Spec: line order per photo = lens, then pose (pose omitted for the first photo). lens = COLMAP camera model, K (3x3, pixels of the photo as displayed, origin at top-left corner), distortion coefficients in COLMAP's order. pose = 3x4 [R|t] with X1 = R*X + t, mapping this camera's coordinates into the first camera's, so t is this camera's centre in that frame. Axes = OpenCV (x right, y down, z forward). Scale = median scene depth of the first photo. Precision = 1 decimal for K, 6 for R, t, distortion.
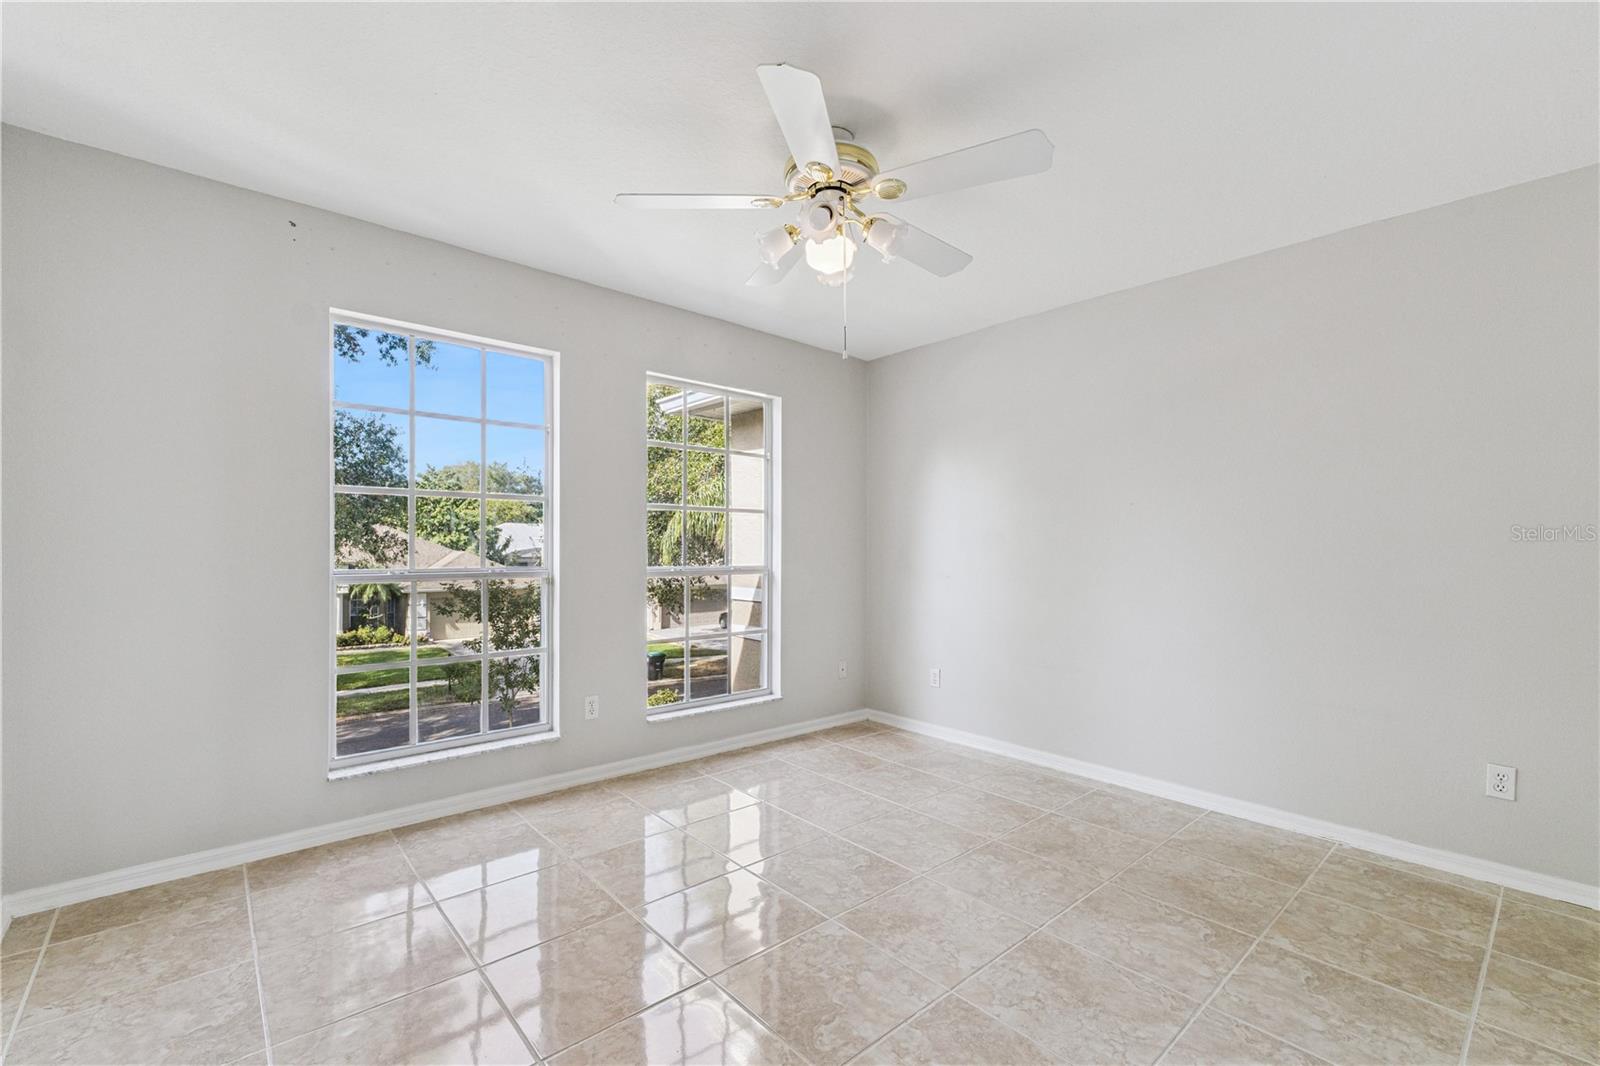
lens RADIAL K [[688.0, 0, 800.0], [0, 688.0, 533.0], [0, 0, 1]] dist [-0.000159, -0.000291]
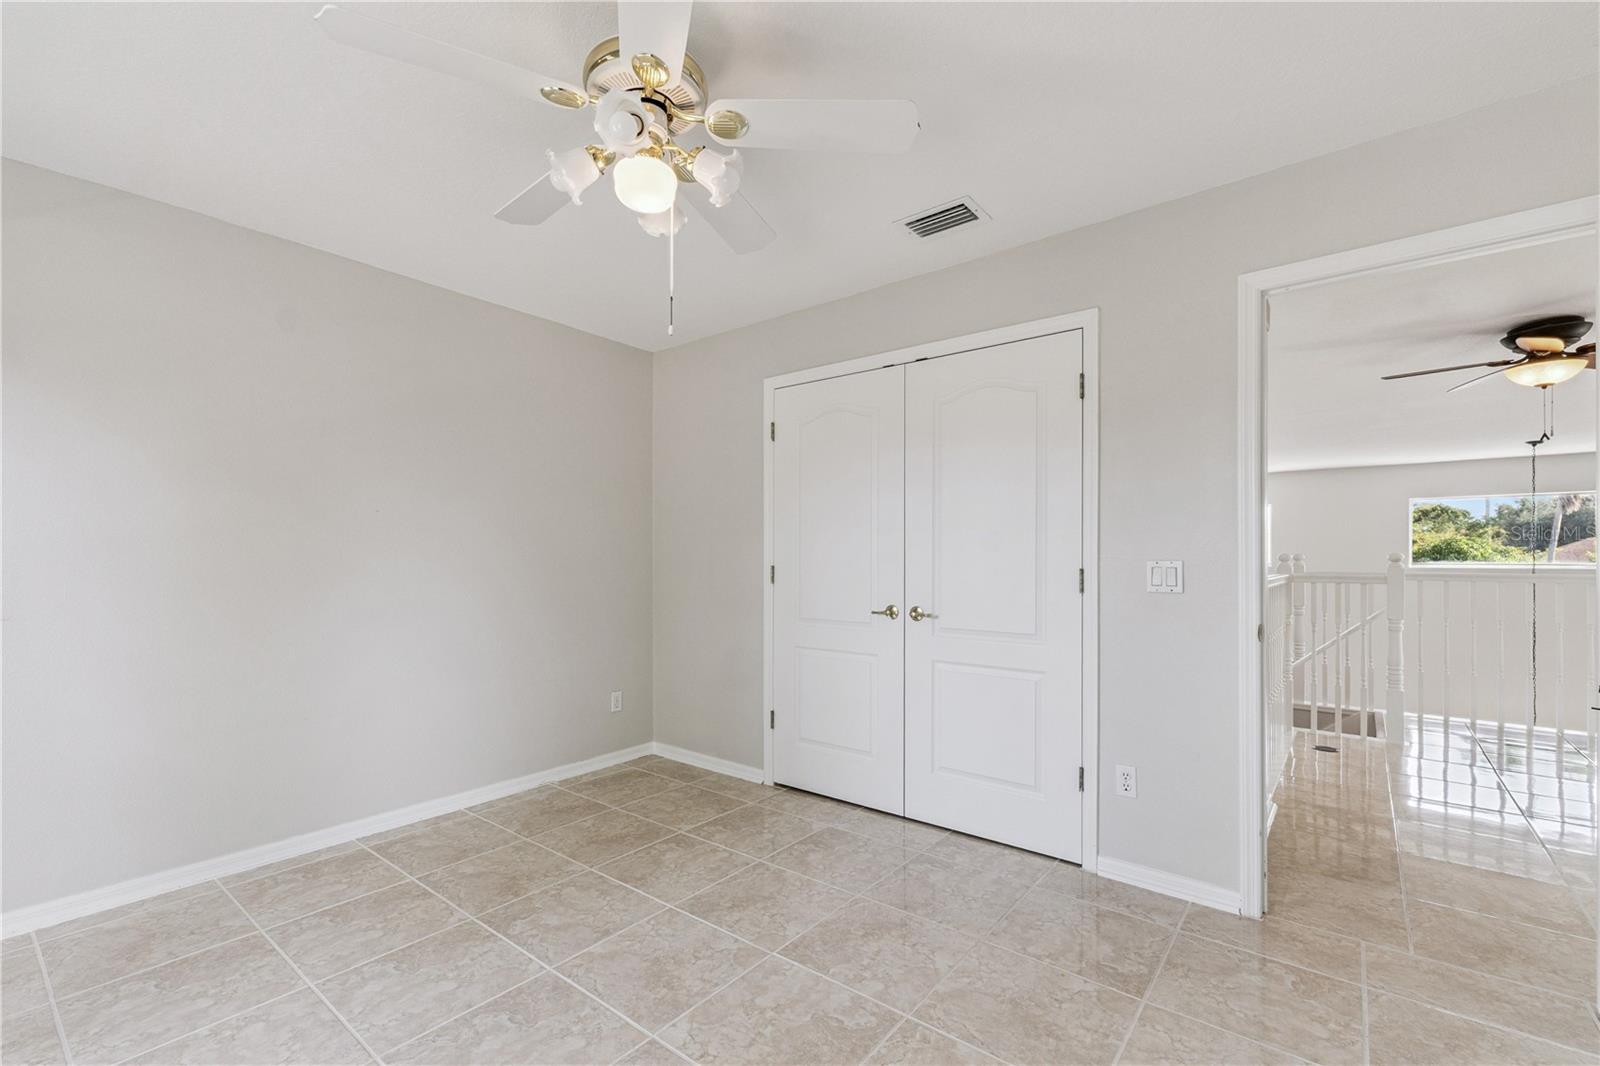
lens RADIAL K [[688.0, 0, 800.0], [0, 688.0, 533.0], [0, 0, 1]] dist [-0.000159, -0.000291]
pose [[-0.177433, 0.031805, 0.983619, -0.636679], [-0.017892, 0.999208, -0.035536, 0.012845], [-0.983970, -0.023904, -0.176724, 0.814207]]
